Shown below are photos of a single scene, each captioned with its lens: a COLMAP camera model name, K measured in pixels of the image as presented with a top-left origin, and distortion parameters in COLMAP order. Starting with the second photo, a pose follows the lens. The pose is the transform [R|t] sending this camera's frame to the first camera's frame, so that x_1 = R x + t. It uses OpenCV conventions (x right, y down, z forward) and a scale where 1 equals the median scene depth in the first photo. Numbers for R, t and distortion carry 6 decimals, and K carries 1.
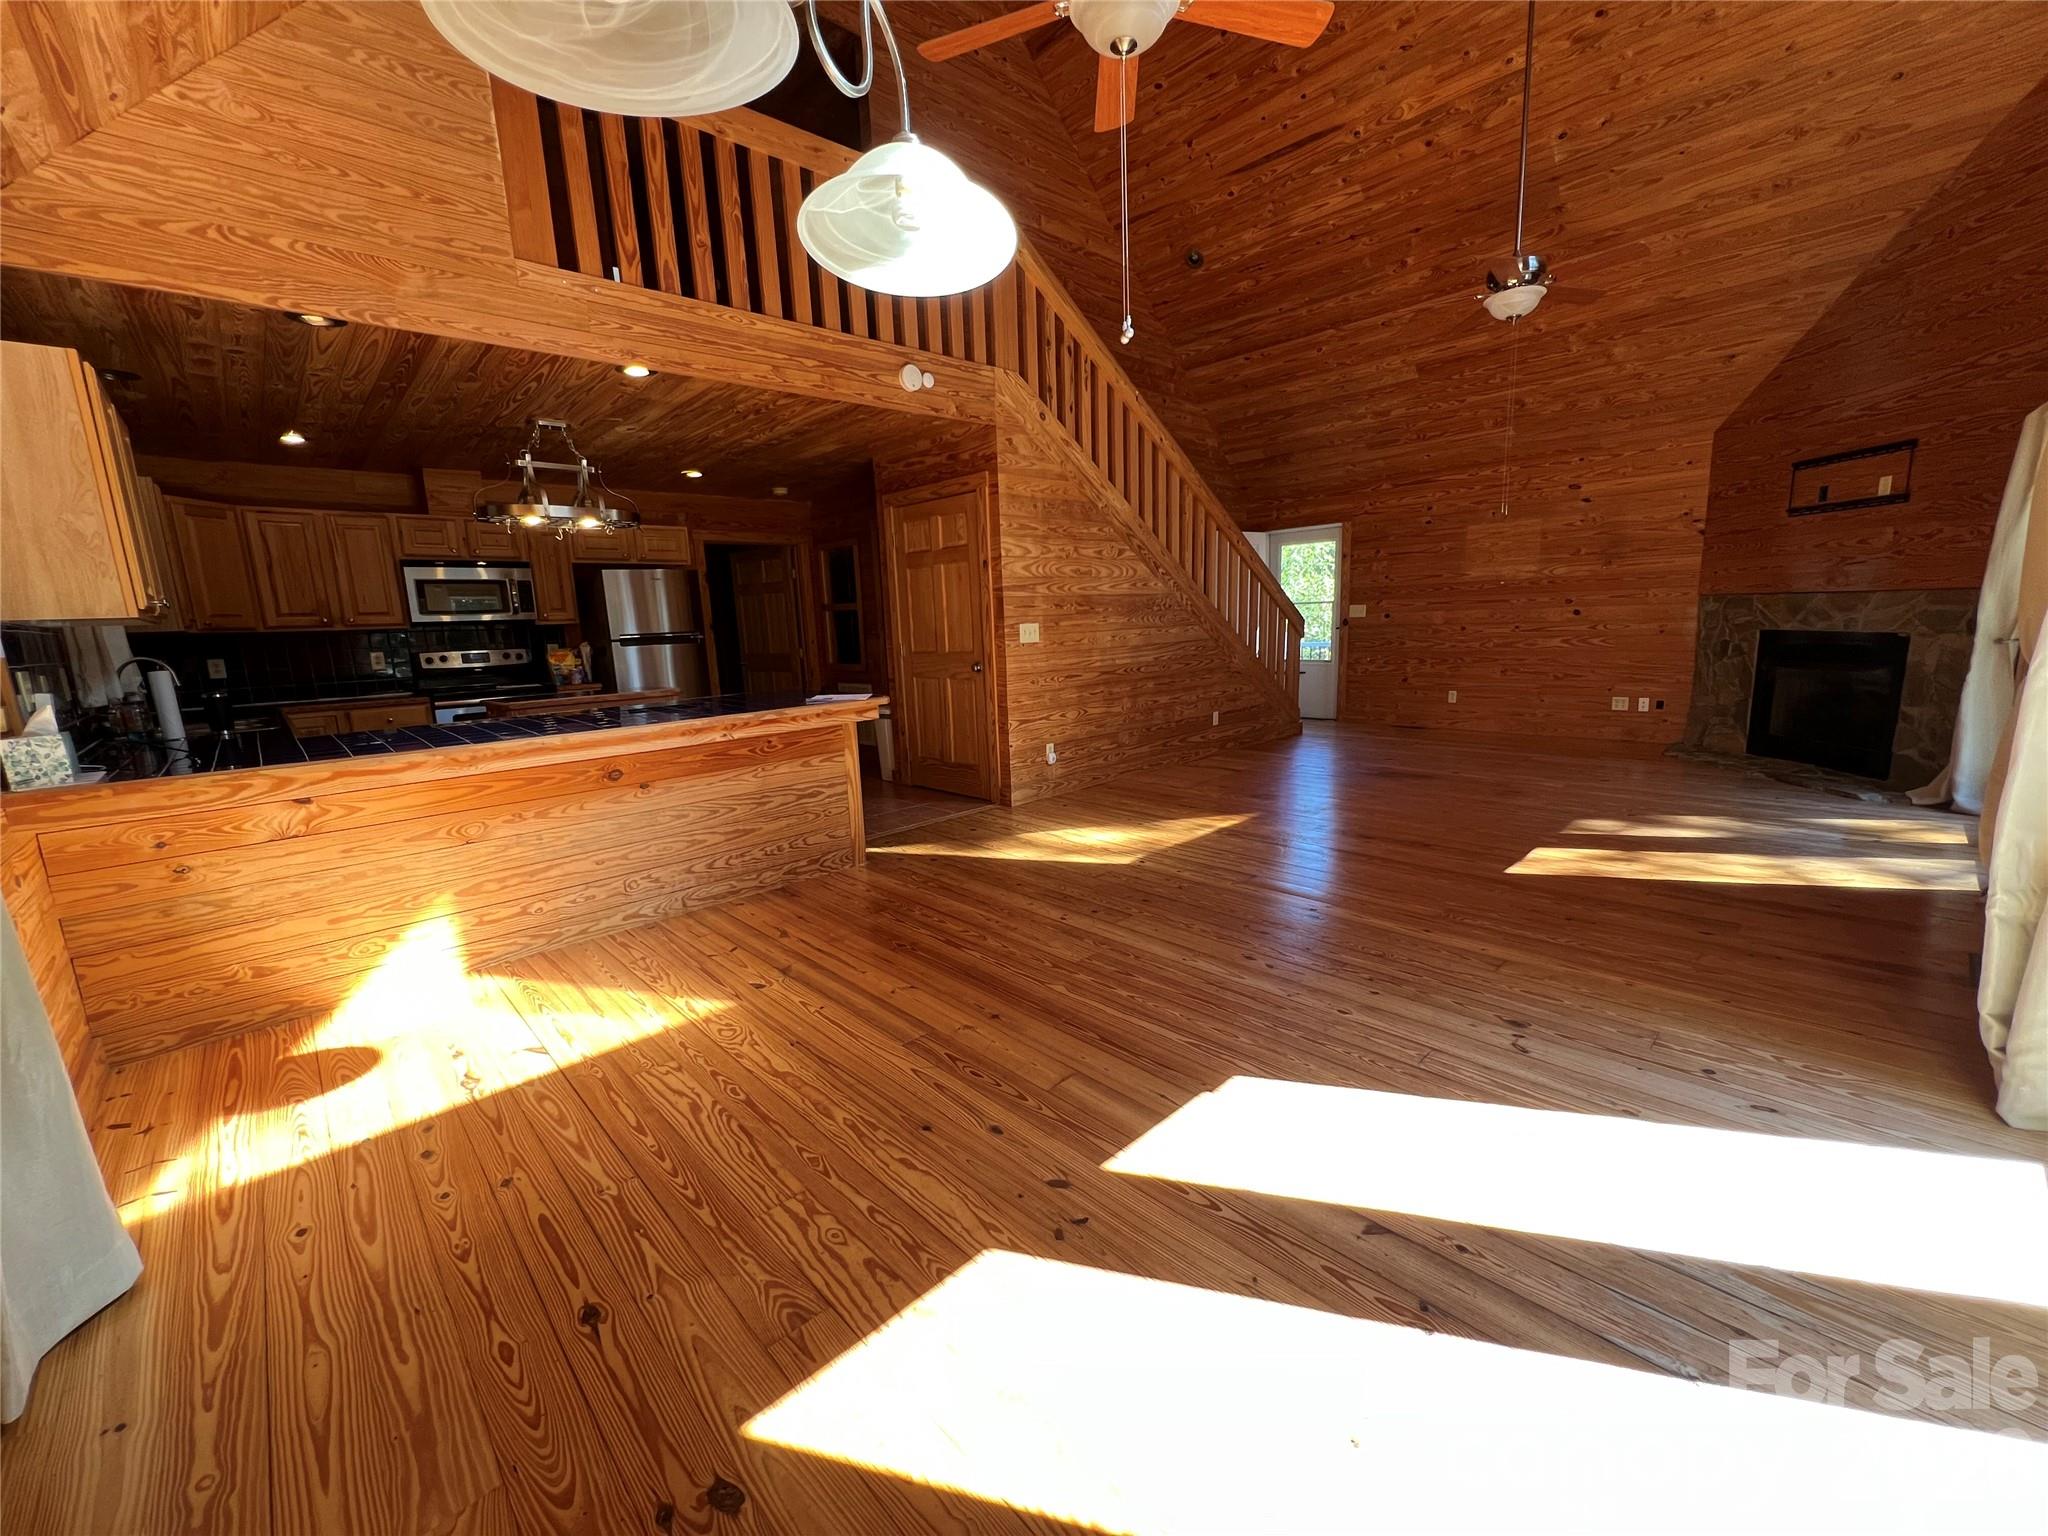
lens RADIAL K [[818.9, 0, 1016.1], [0, 818.9, 766.6], [0, 0, 1]] dist [-0.001607, 0.000018]
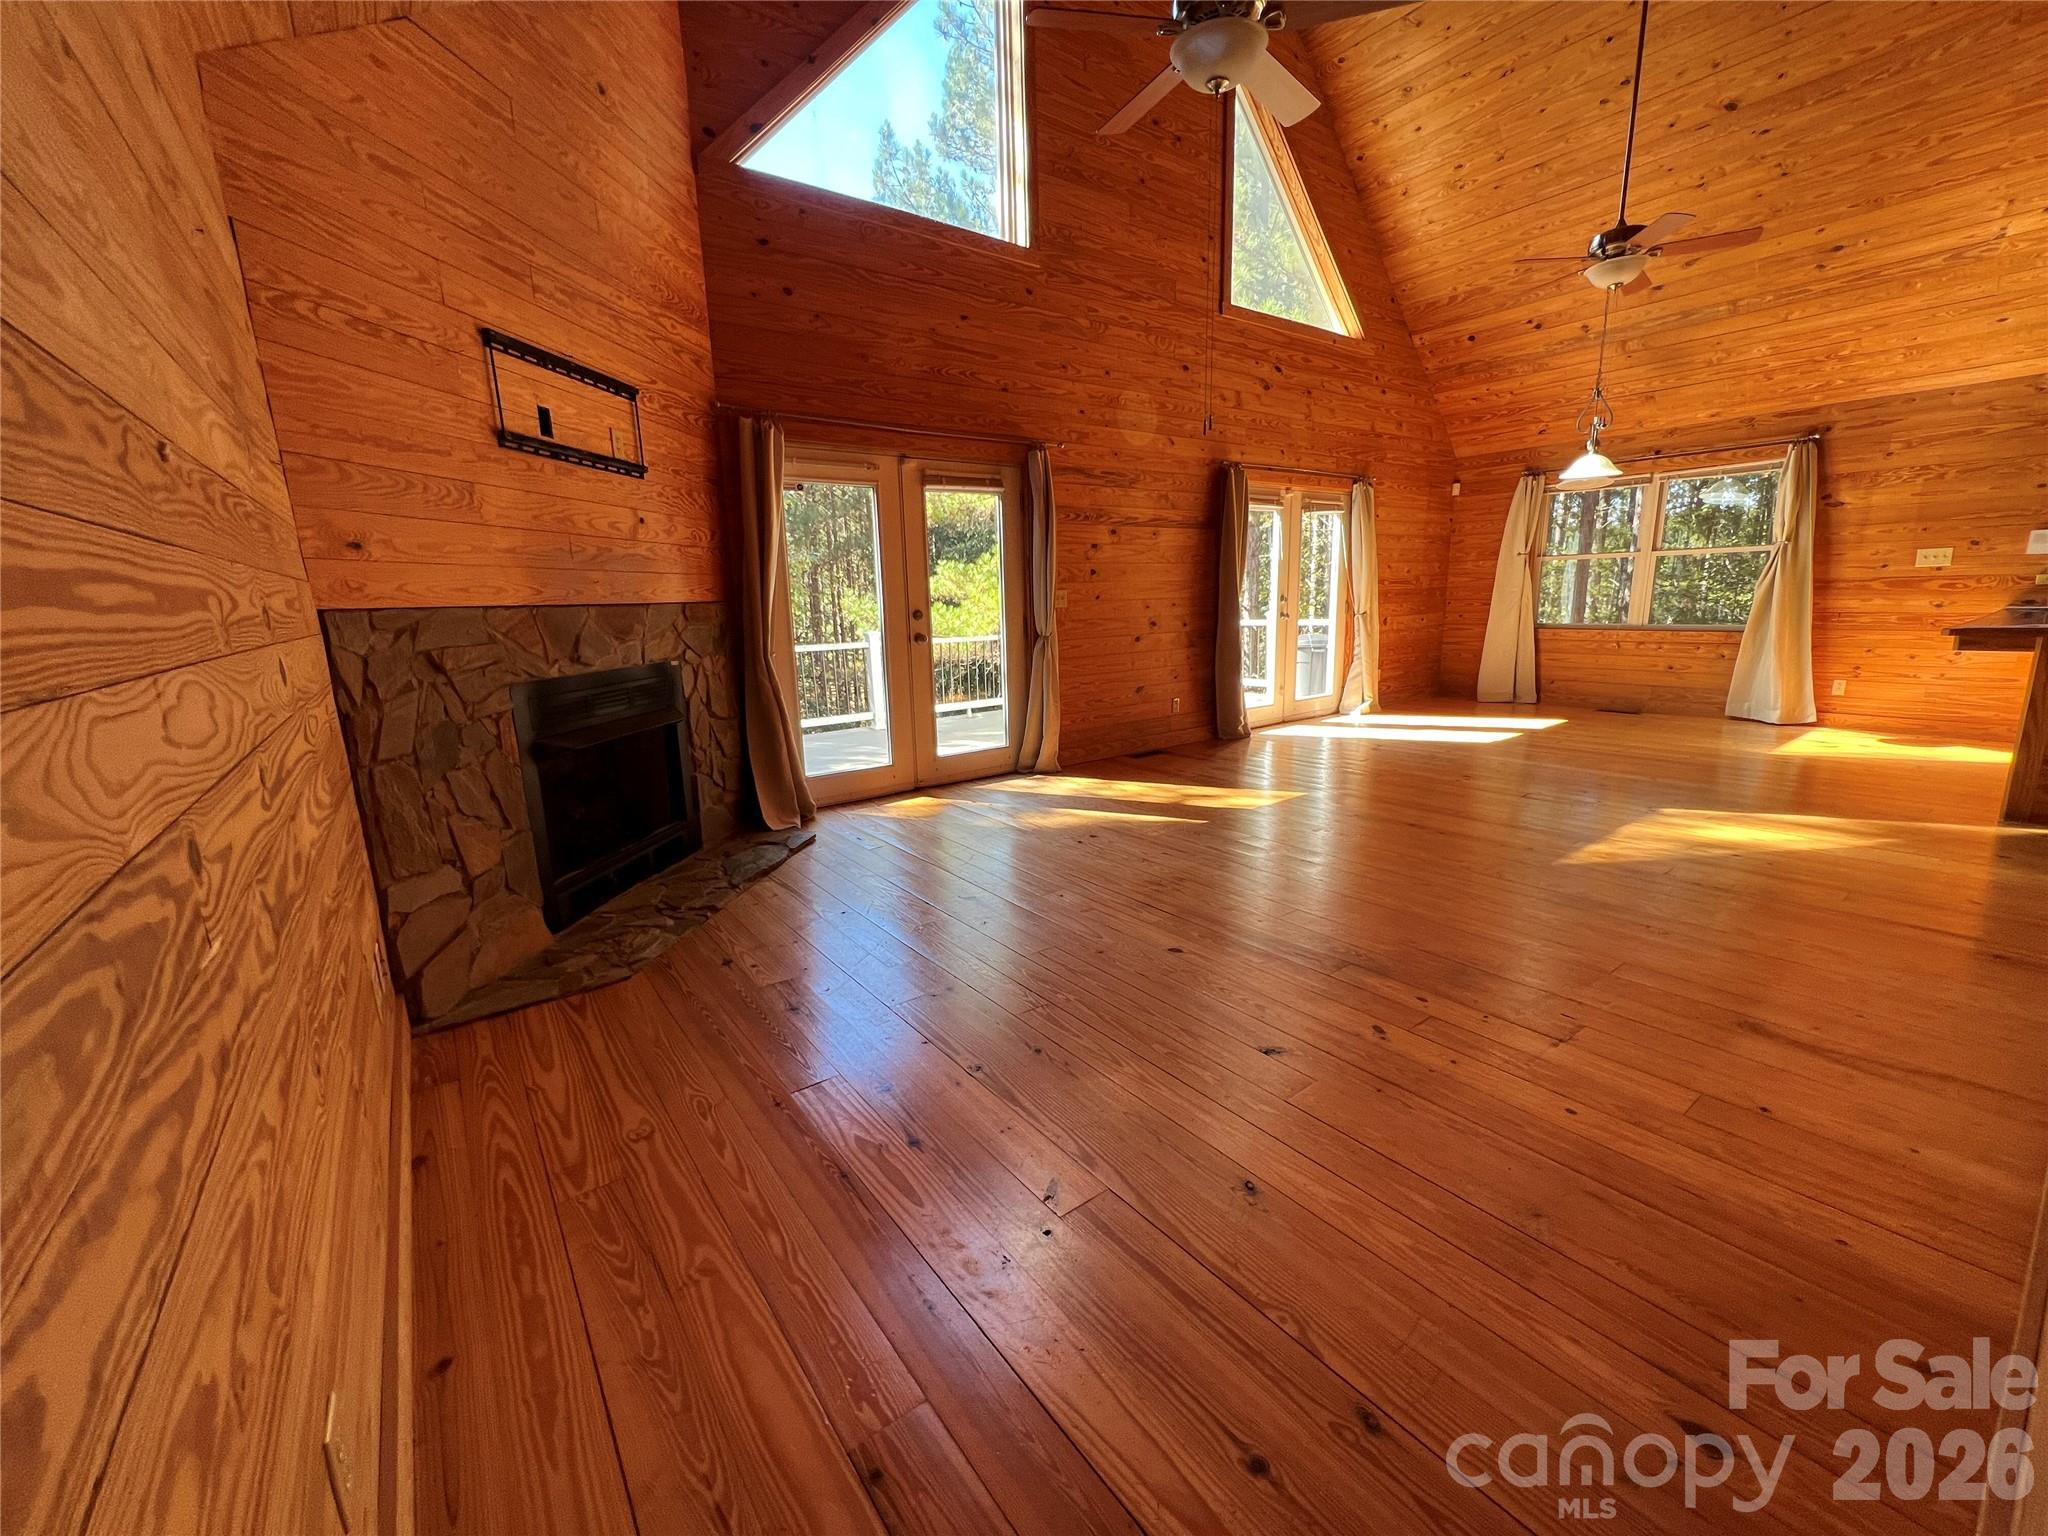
lens RADIAL K [[818.9, 0, 1016.1], [0, 818.9, 766.6], [0, 0, 1]] dist [-0.001607, 0.000018]
pose [[-0.990108, 0.041759, 0.133947, 0.615075], [0.089578, 0.922926, 0.374410, -0.295903], [-0.107989, 0.382705, -0.917538, 1.531423]]
